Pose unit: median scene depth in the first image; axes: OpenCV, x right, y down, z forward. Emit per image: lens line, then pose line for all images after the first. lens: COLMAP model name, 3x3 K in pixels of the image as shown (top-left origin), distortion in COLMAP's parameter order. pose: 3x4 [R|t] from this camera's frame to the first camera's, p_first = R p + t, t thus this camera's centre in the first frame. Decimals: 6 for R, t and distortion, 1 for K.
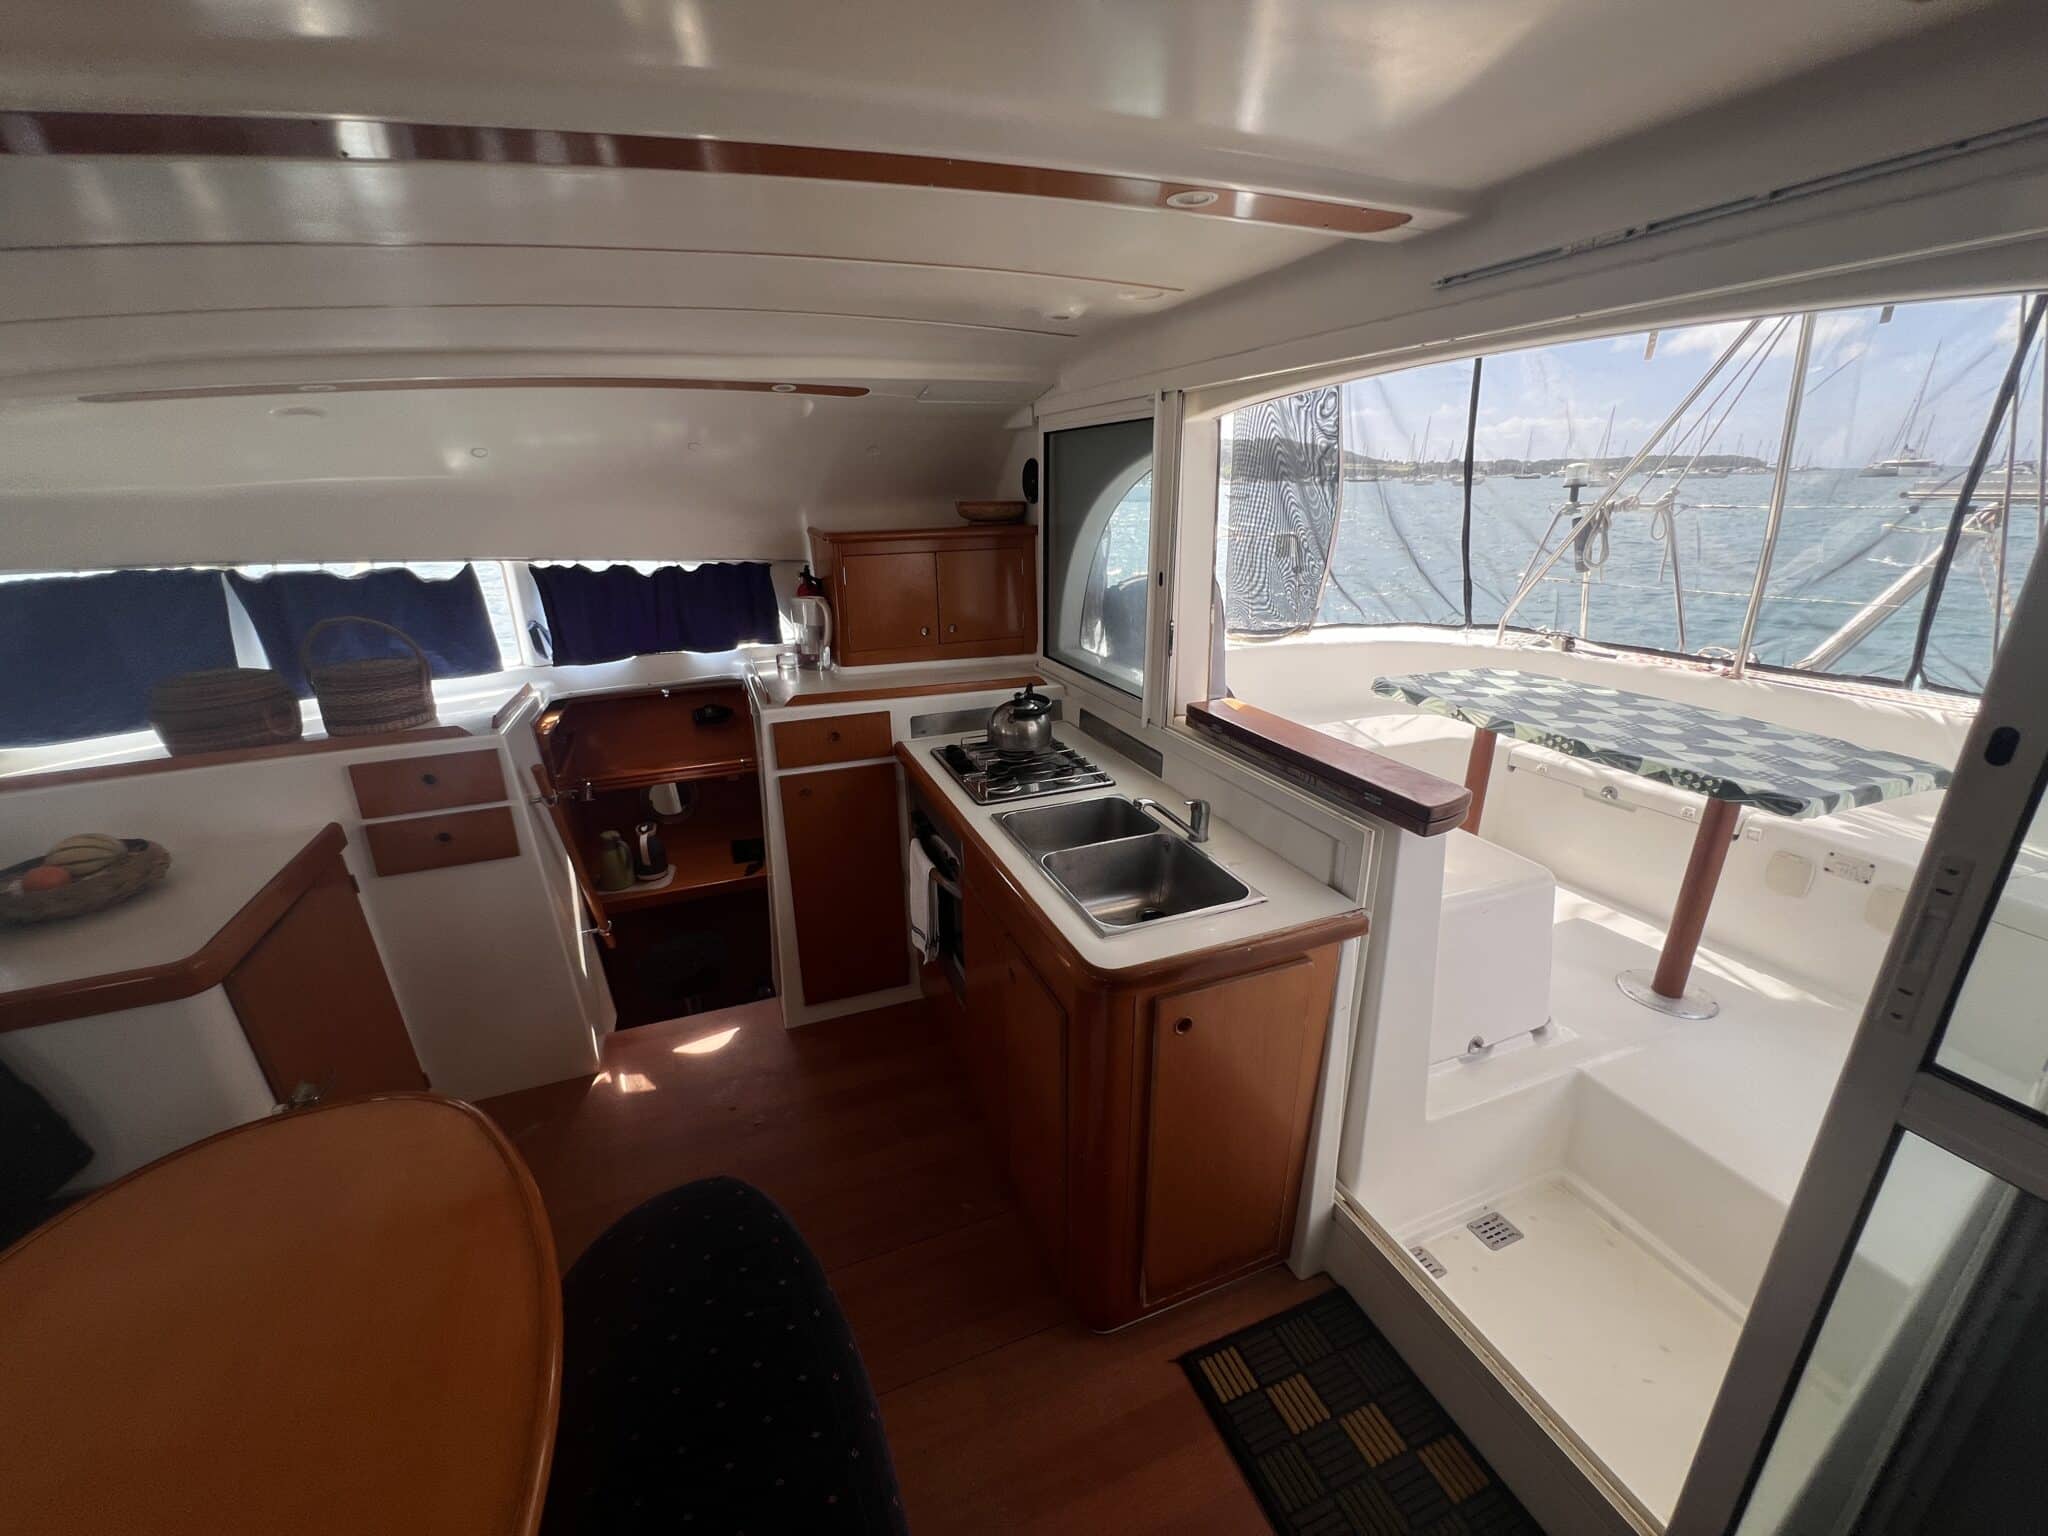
lens RADIAL K [[822.0, 0, 1019.4], [0, 822.0, 768.2], [0, 0, 1]] dist [-0.000162, 0.001018]
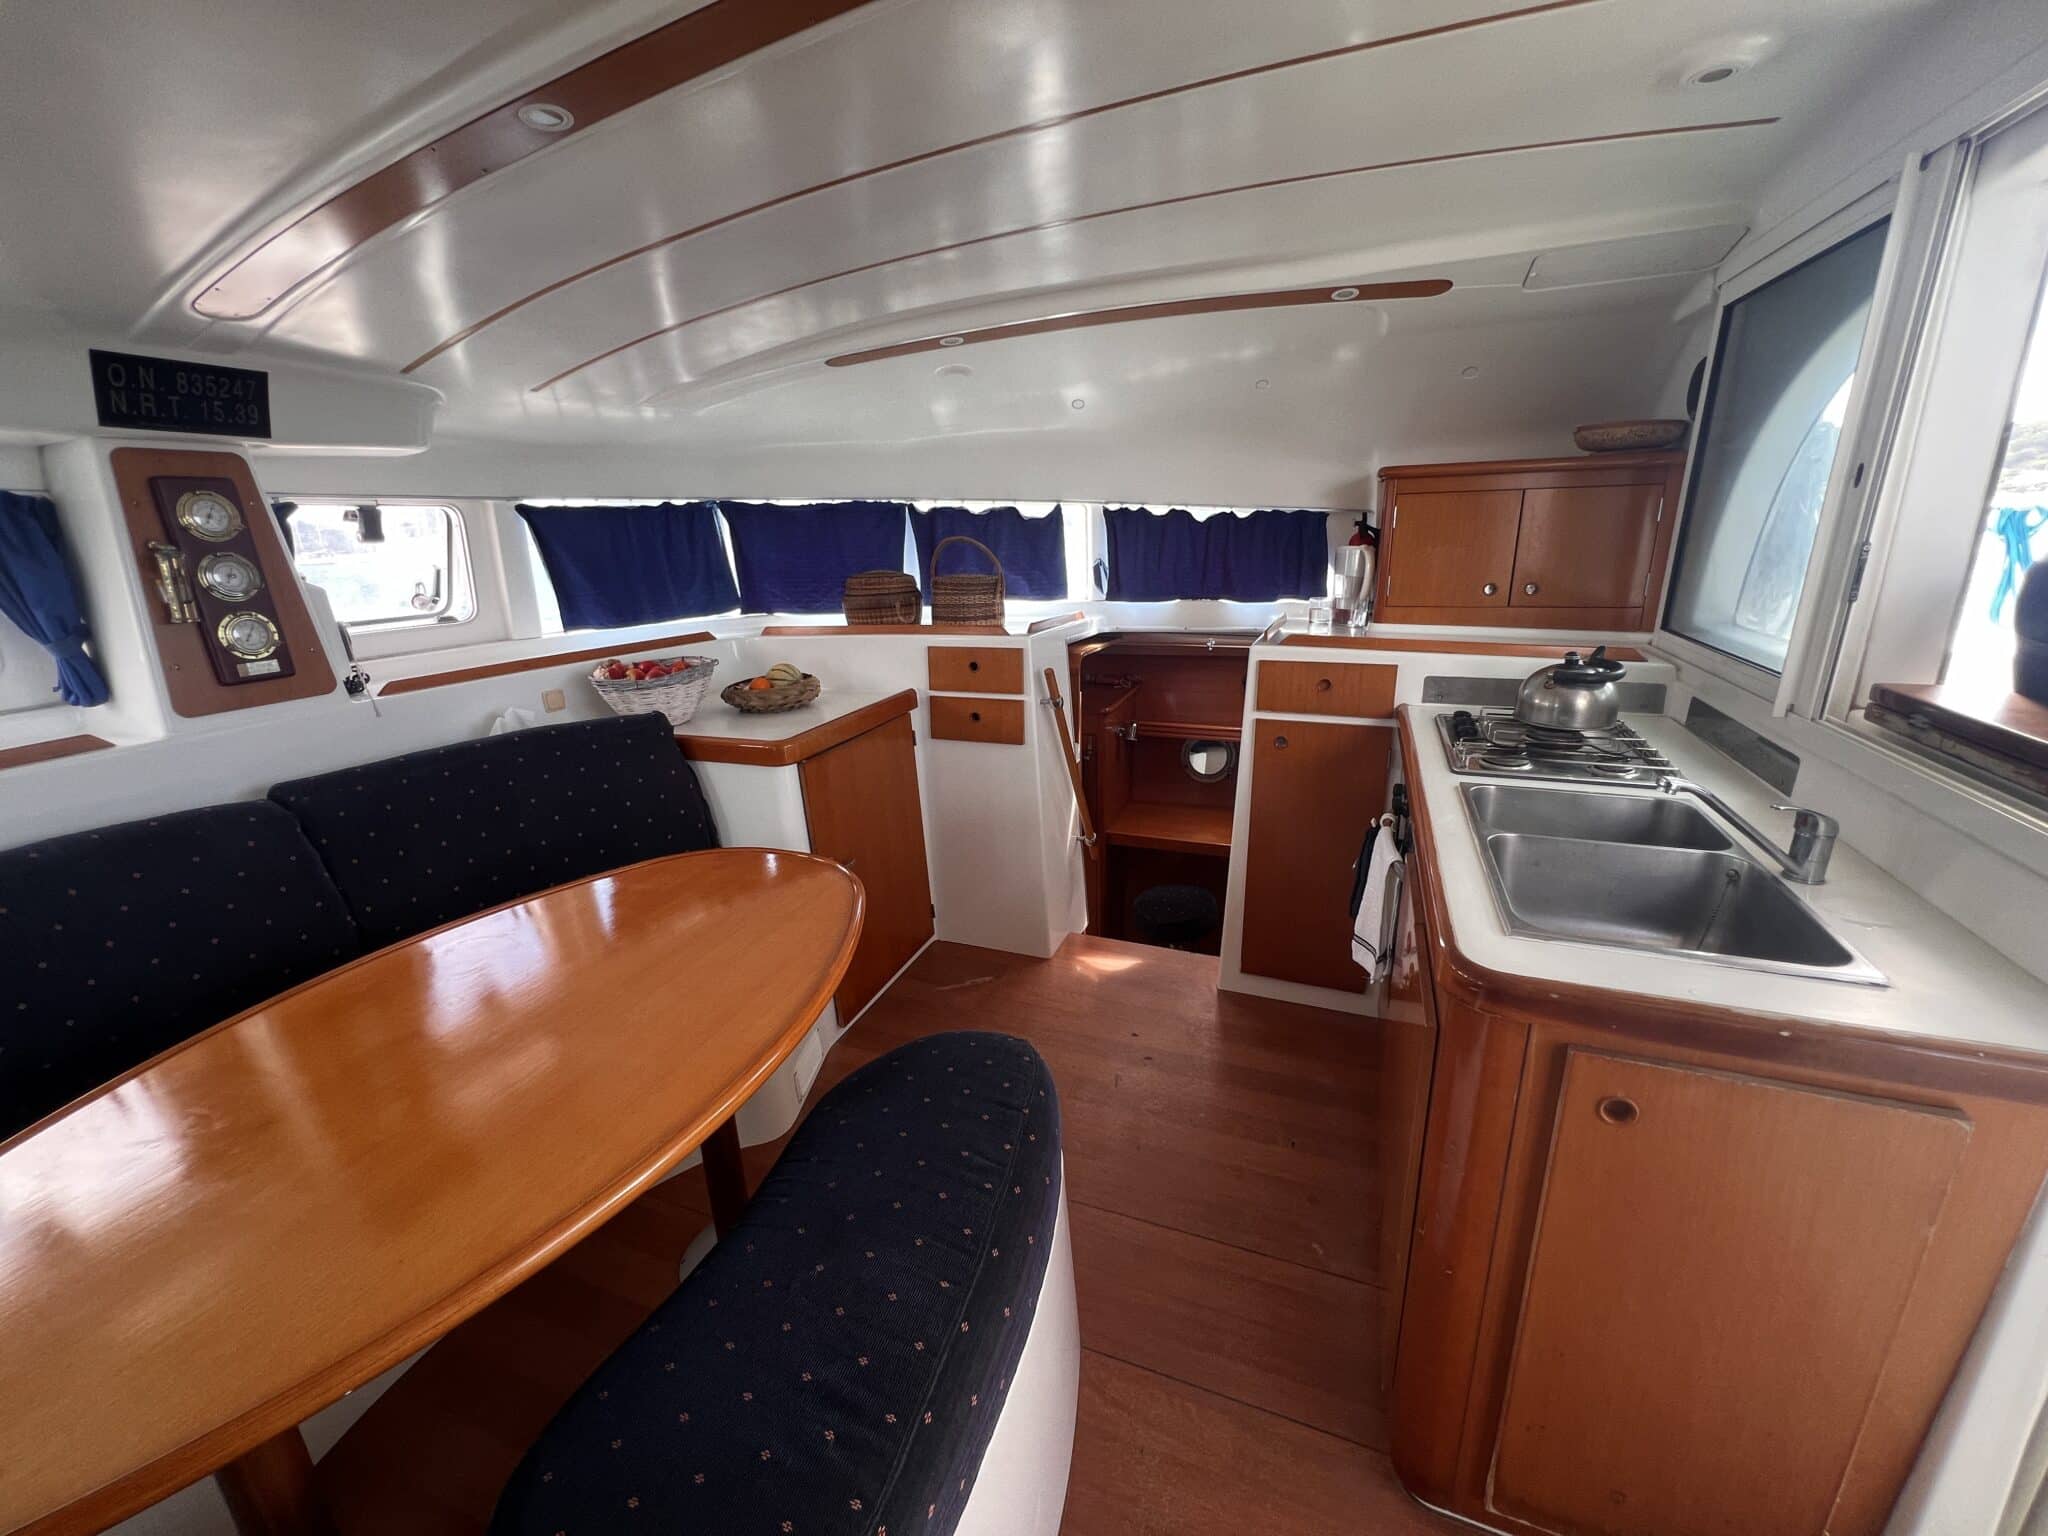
lens RADIAL K [[822.0, 0, 1024.3], [0, 822.0, 768.4], [0, 0, 1]] dist [-0.000162, 0.001018]
pose [[0.731627, 0.188777, -0.655045, 0.140724], [-0.205524, 0.977265, 0.052085, 0.072596], [0.649986, 0.096521, 0.753792, 0.128569]]
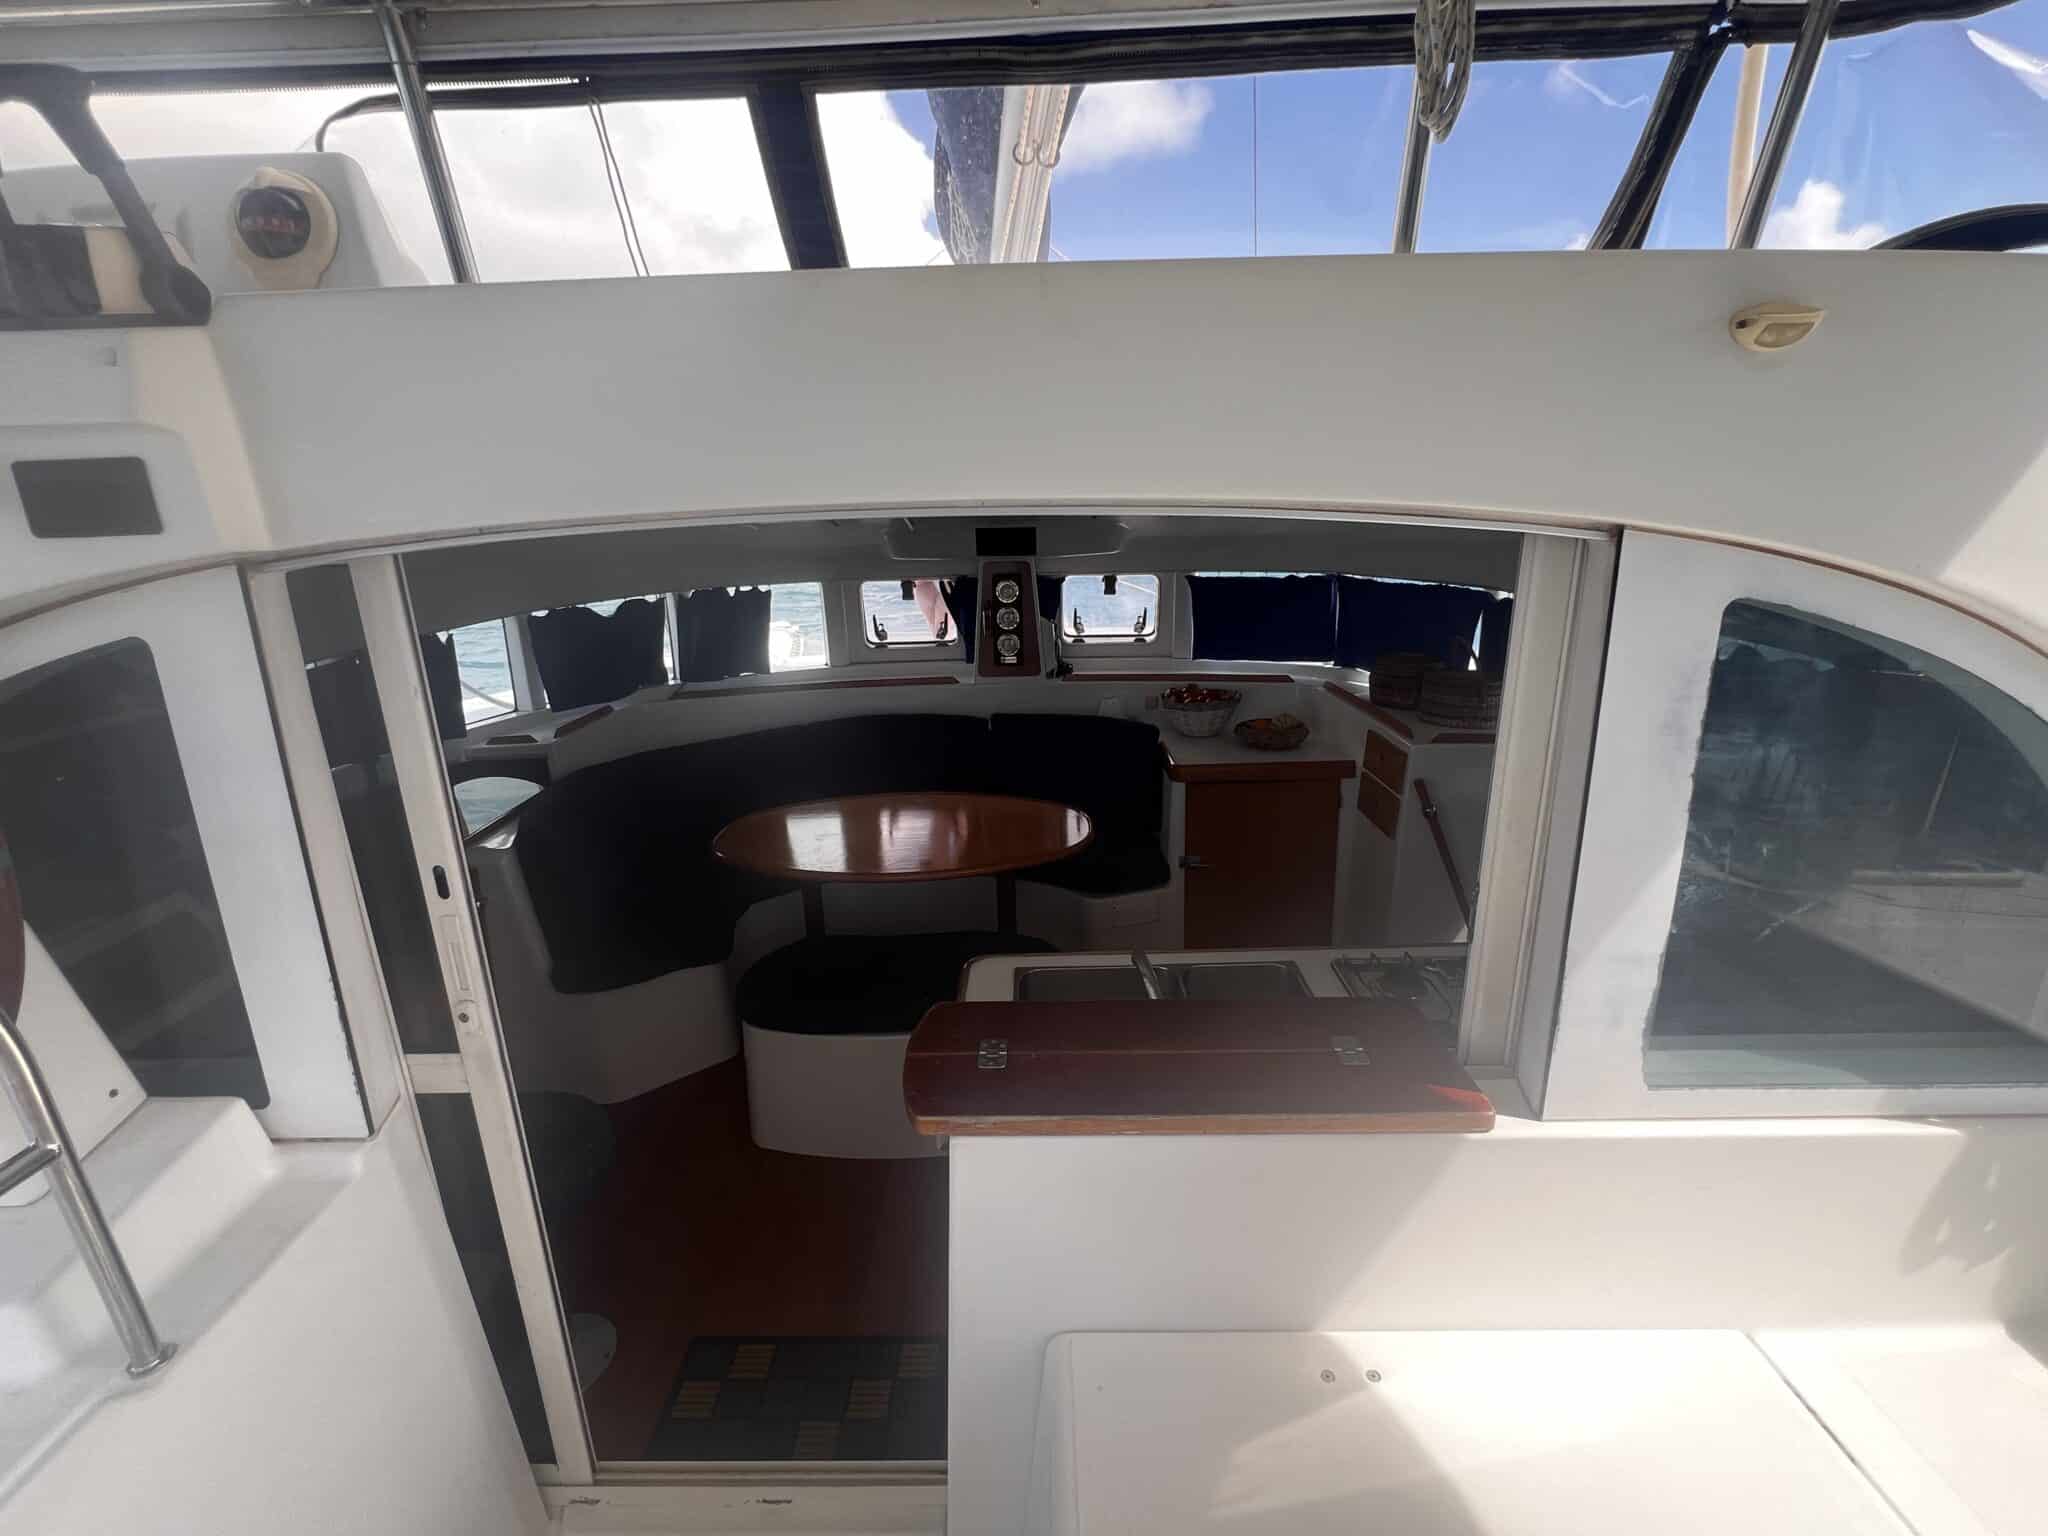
lens RADIAL K [[907.7, 0, 1032.5], [0, 907.7, 783.3], [0, 0, 1]] dist [0.011721, 0.000374]
pose [[-0.368761, 0.305231, -0.877981, 0.712749], [-0.282141, 0.863230, 0.418605, -0.358389], [0.885670, 0.402079, -0.232207, 0.745417]]
